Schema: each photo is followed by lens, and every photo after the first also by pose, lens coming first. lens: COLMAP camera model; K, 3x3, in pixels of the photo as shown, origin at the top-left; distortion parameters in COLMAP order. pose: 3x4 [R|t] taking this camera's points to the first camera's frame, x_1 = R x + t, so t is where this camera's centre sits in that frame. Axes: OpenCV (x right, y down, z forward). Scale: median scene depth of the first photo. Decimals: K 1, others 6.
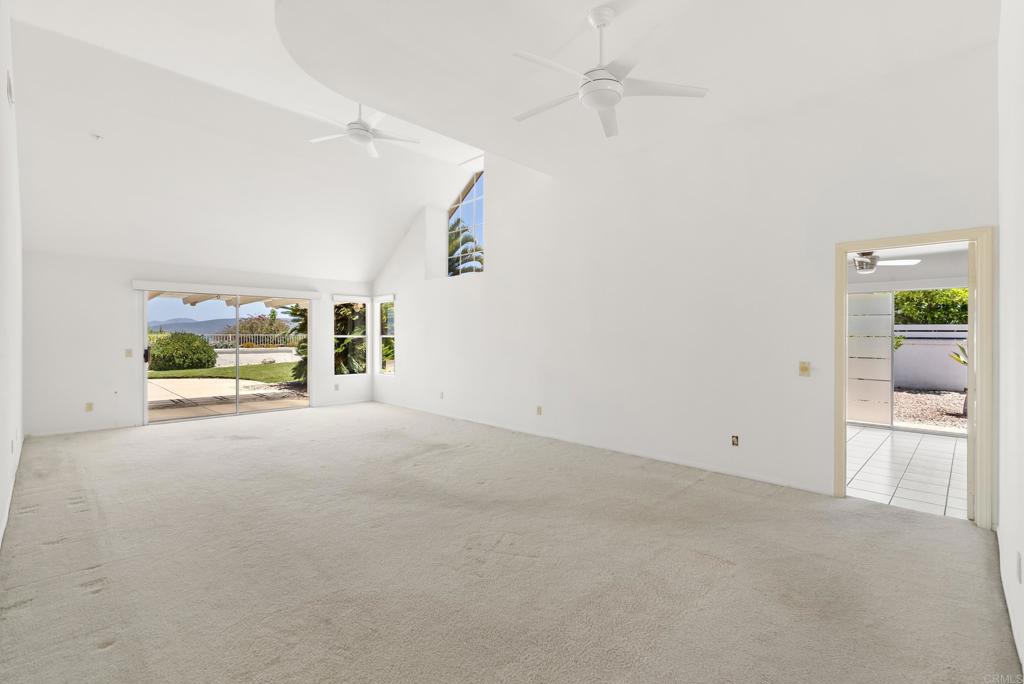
lens RADIAL K [[466.9, 0, 506.8], [0, 466.9, 337.5], [0, 0, 1]] dist [-0.000141, -0.000086]
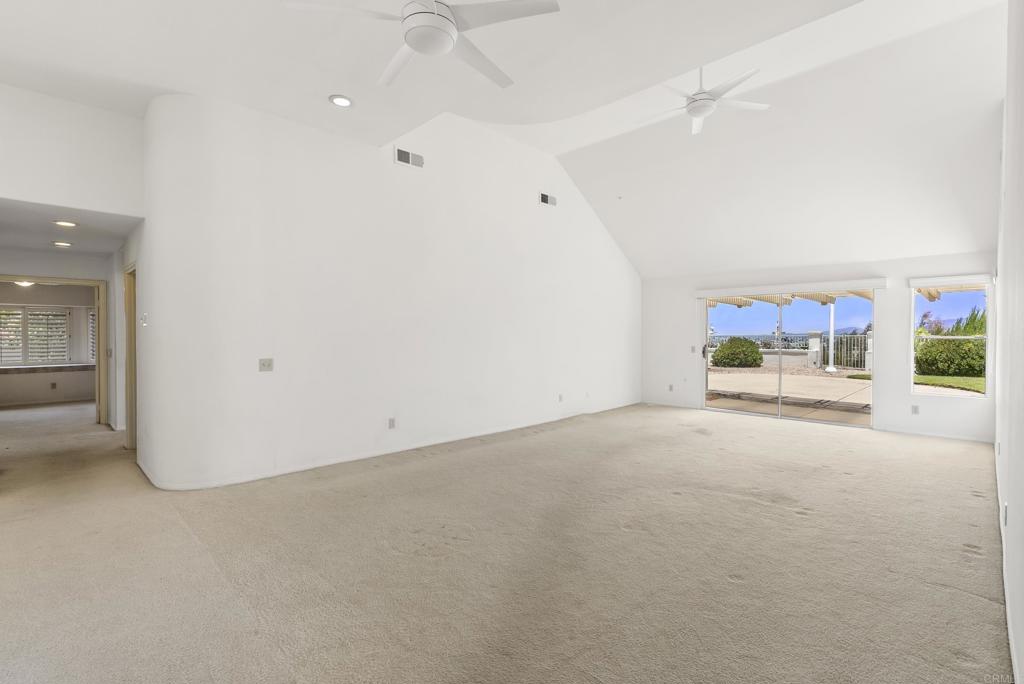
lens RADIAL K [[466.9, 0, 506.8], [0, 466.9, 337.5], [0, 0, 1]] dist [-0.000141, -0.000086]
pose [[-0.004554, 0.006161, -0.999971, 0.396883], [-0.008495, 0.999945, 0.006200, -0.001673], [0.999954, 0.008523, -0.004502, 0.447115]]
